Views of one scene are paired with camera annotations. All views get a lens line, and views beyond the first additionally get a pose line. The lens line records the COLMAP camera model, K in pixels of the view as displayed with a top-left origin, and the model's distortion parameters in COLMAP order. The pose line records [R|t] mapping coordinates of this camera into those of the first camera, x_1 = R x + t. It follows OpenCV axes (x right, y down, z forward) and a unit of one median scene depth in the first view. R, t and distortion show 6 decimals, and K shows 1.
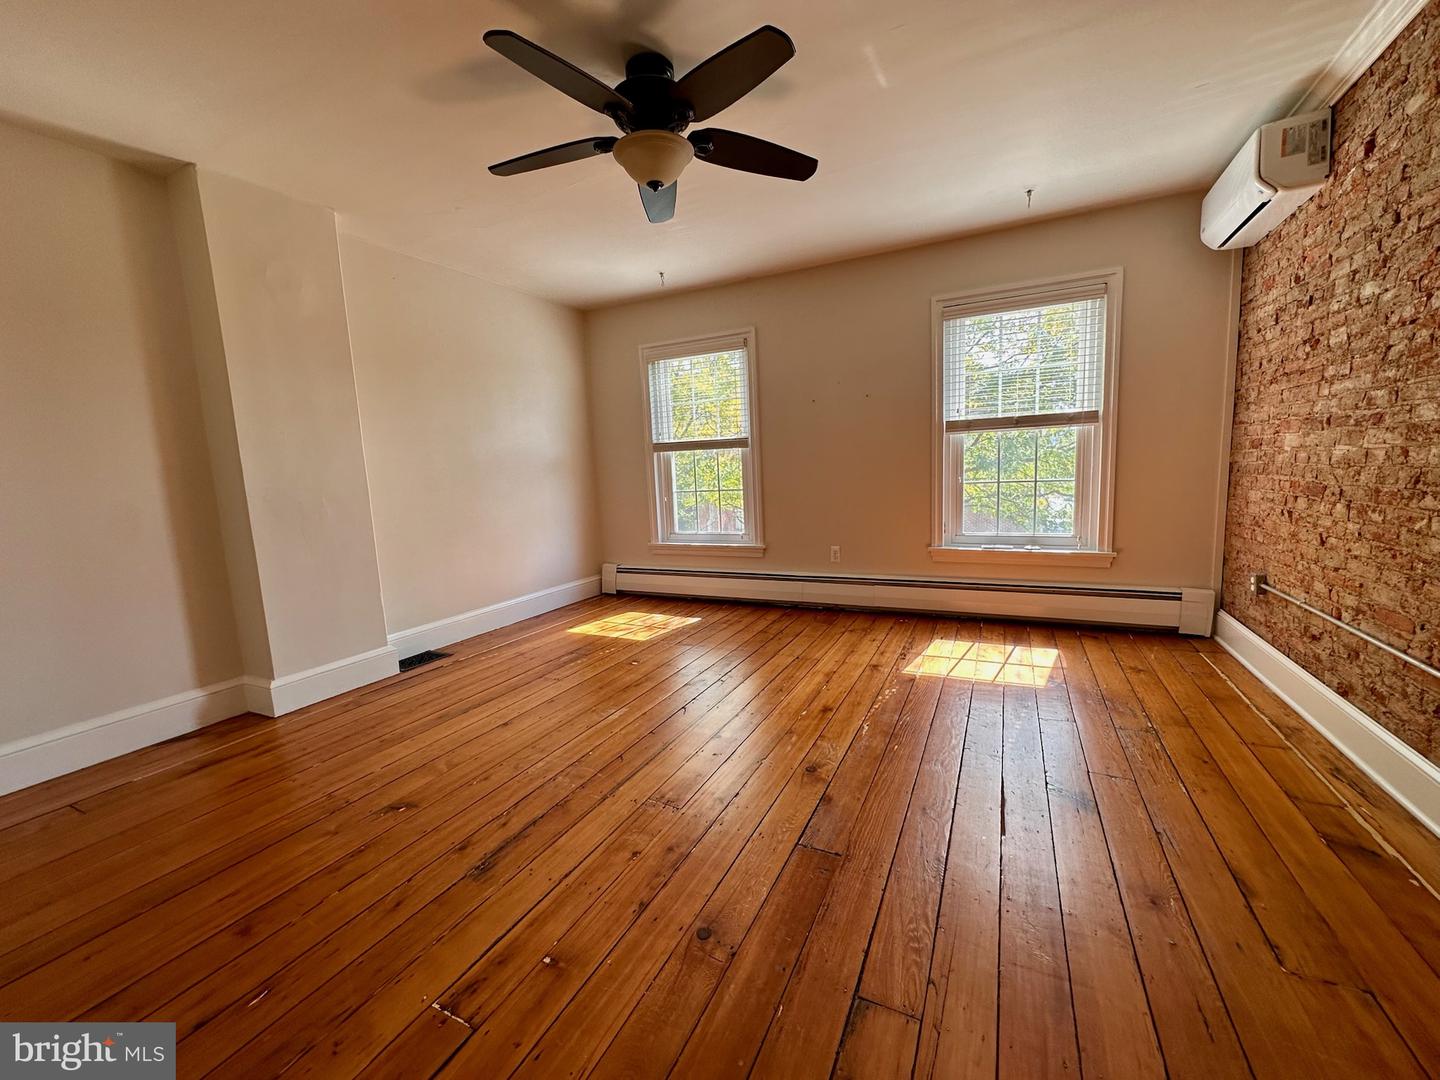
lens RADIAL K [[574.5, 0, 720.0], [0, 574.5, 540.0], [0, 0, 1]] dist [-0.002384, 0.000217]
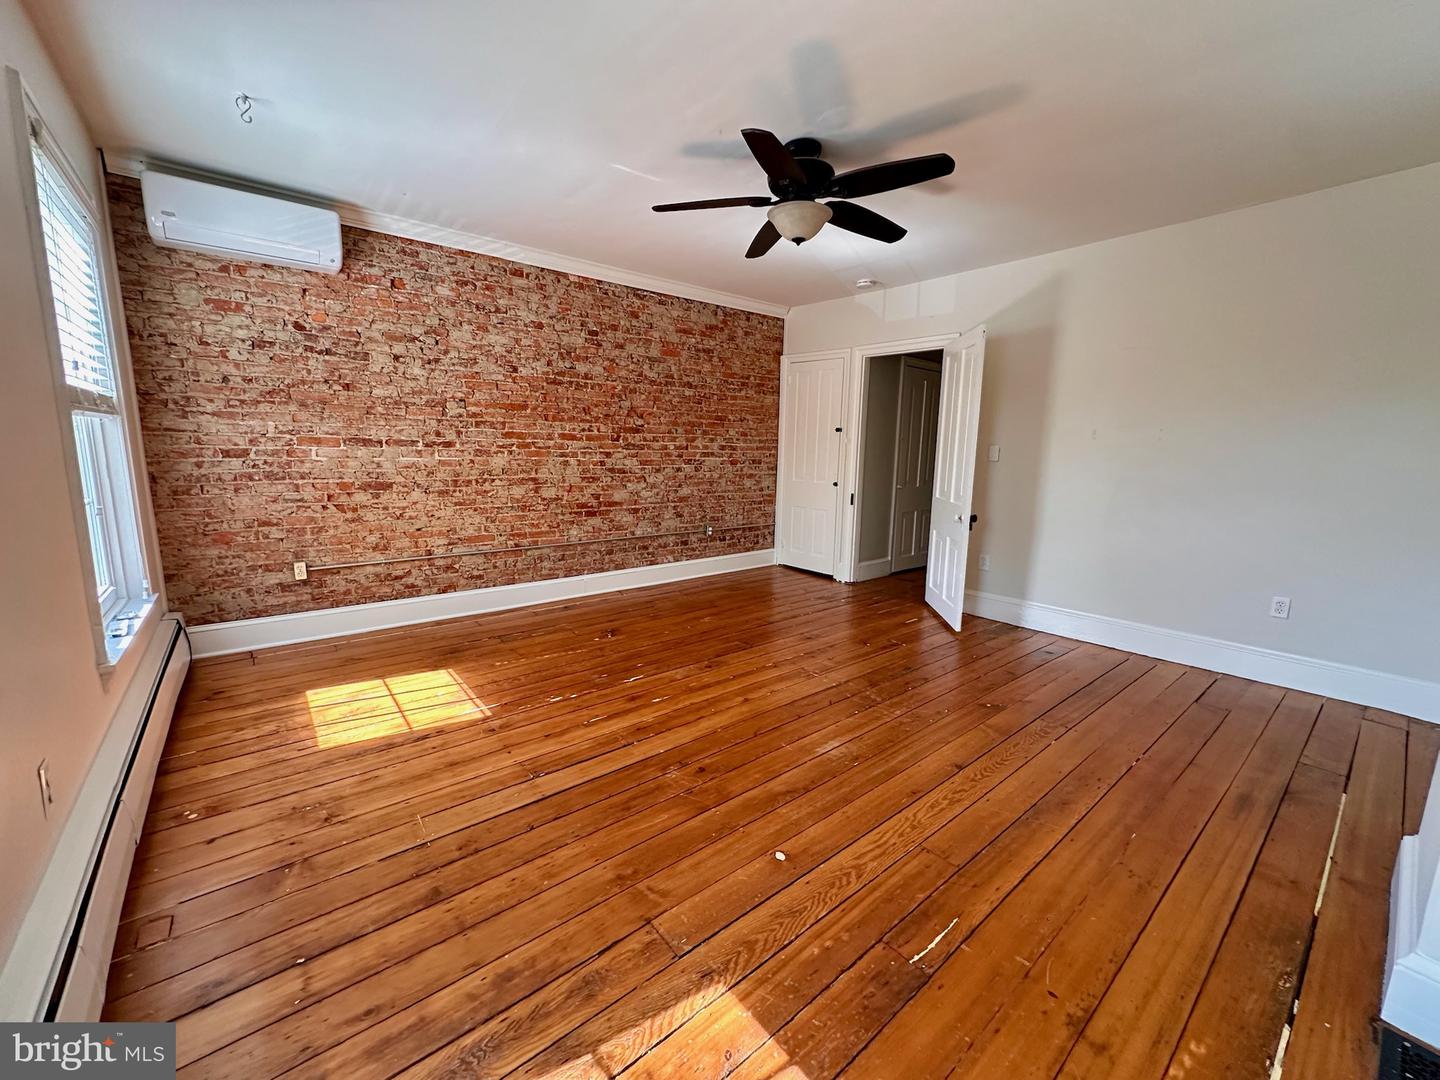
lens RADIAL K [[570.7, 0, 720.0], [0, 570.7, 540.0], [0, 0, 1]] dist [-0.002516, -0.000260]
pose [[-0.912339, -0.042513, 0.407224, -0.325447], [0.069855, 0.963850, 0.257126, -0.212796], [-0.403433, 0.263032, -0.876388, 1.542565]]
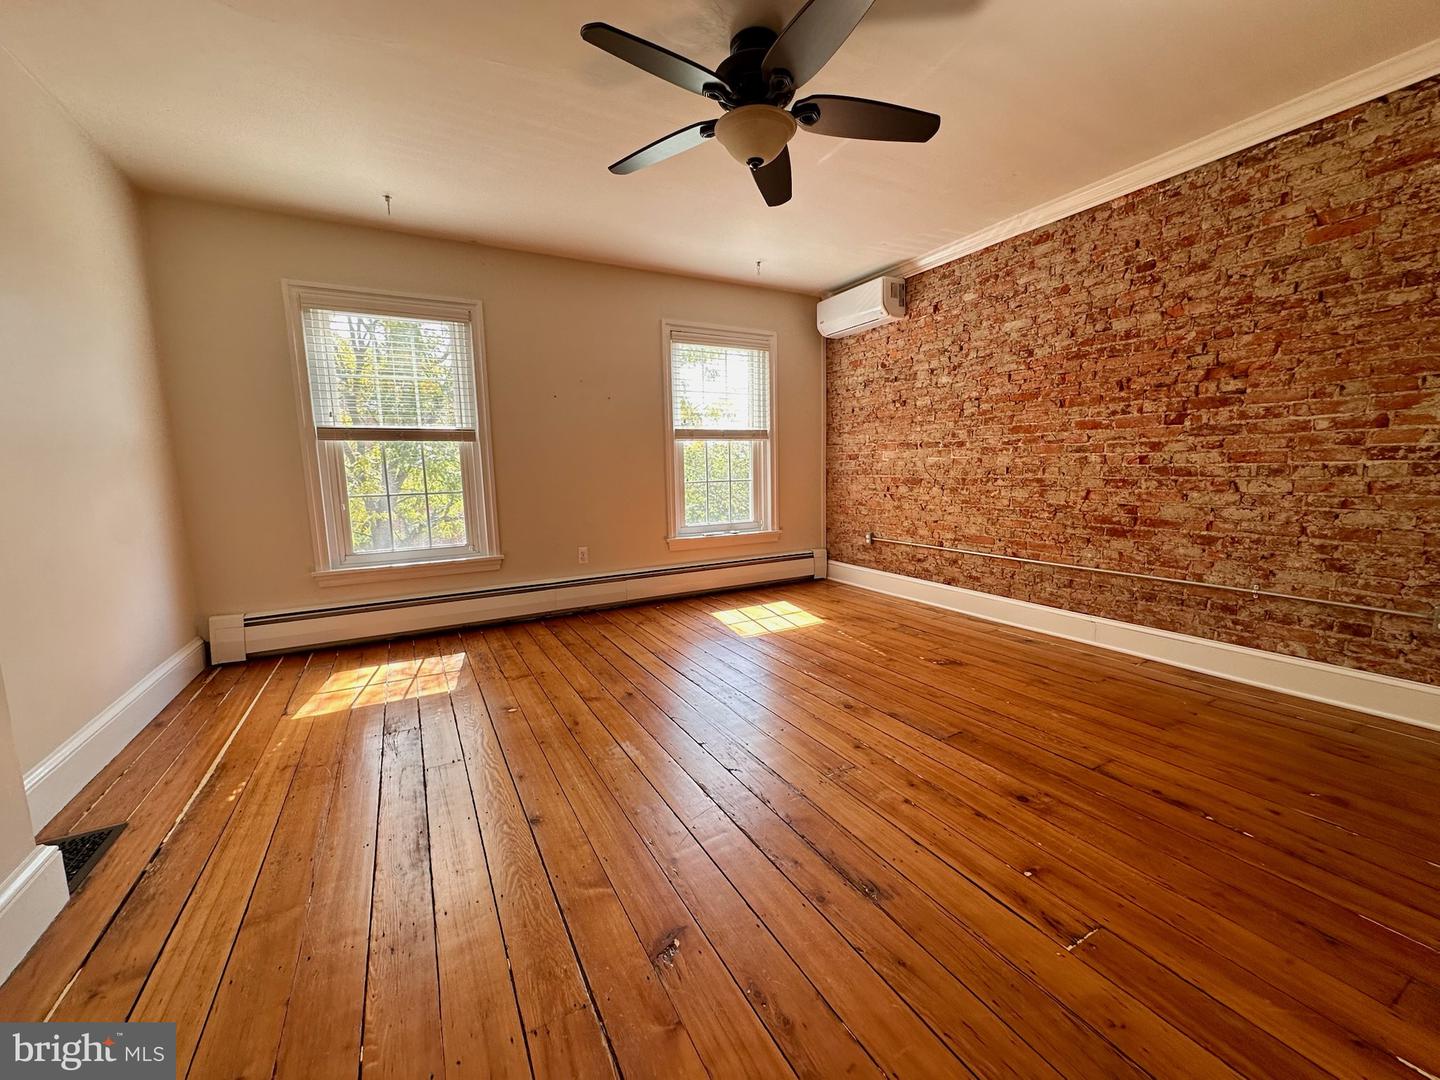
lens RADIAL K [[574.5, 0, 720.0], [0, 574.5, 540.0], [0, 0, 1]] dist [-0.002384, 0.000217]
pose [[0.564865, -0.074876, 0.821779, -0.667776], [0.098410, 0.994880, 0.023004, -0.001764], [-0.819294, 0.067877, 0.569342, 0.356520]]
